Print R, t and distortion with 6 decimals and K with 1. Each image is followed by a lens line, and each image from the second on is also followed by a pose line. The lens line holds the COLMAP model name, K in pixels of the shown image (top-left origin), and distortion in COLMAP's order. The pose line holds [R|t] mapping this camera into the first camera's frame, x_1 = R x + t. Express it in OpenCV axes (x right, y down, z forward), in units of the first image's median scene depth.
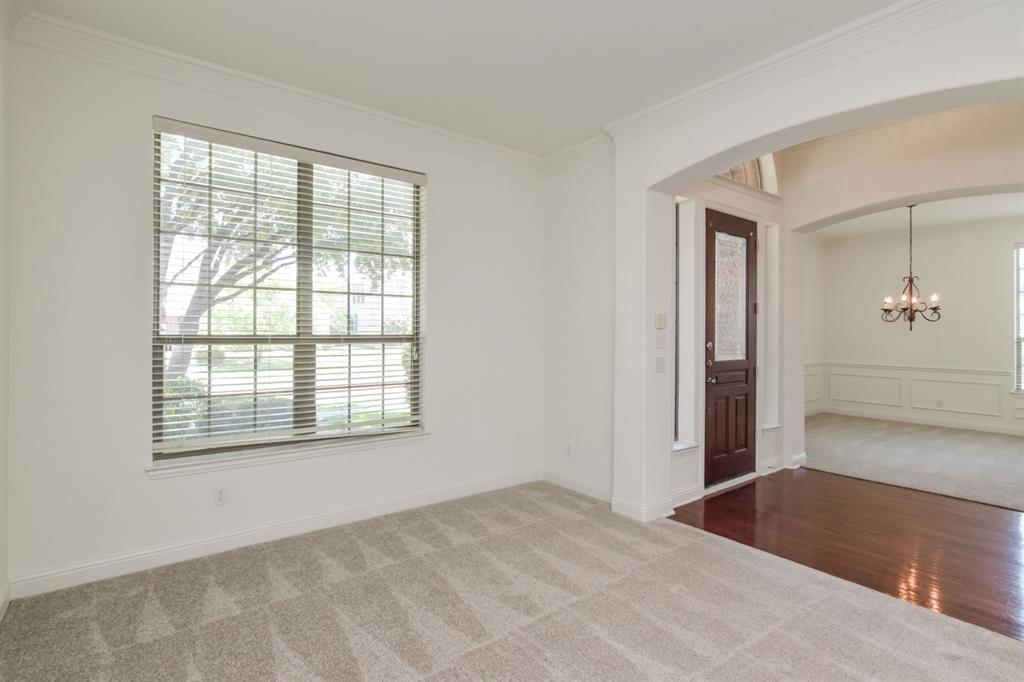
lens RADIAL K [[477.8, 0, 508.8], [0, 477.8, 336.4], [0, 0, 1]] dist [0.000107, 0.000206]
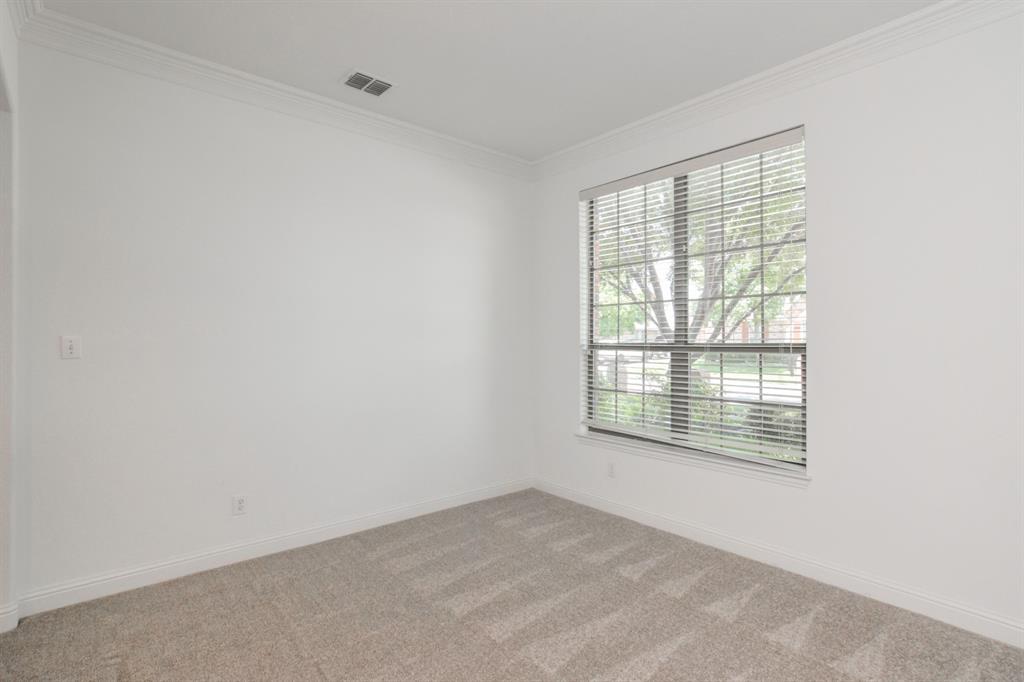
lens RADIAL K [[500.6, 0, 511.6], [0, 500.6, 341.6], [0, 0, 1]] dist [0.000437, 0.000182]
pose [[0.086910, -0.000710, -0.996216, 0.626022], [-0.005106, 0.999986, -0.001158, -0.003377], [0.996203, 0.005188, 0.086905, 0.554172]]
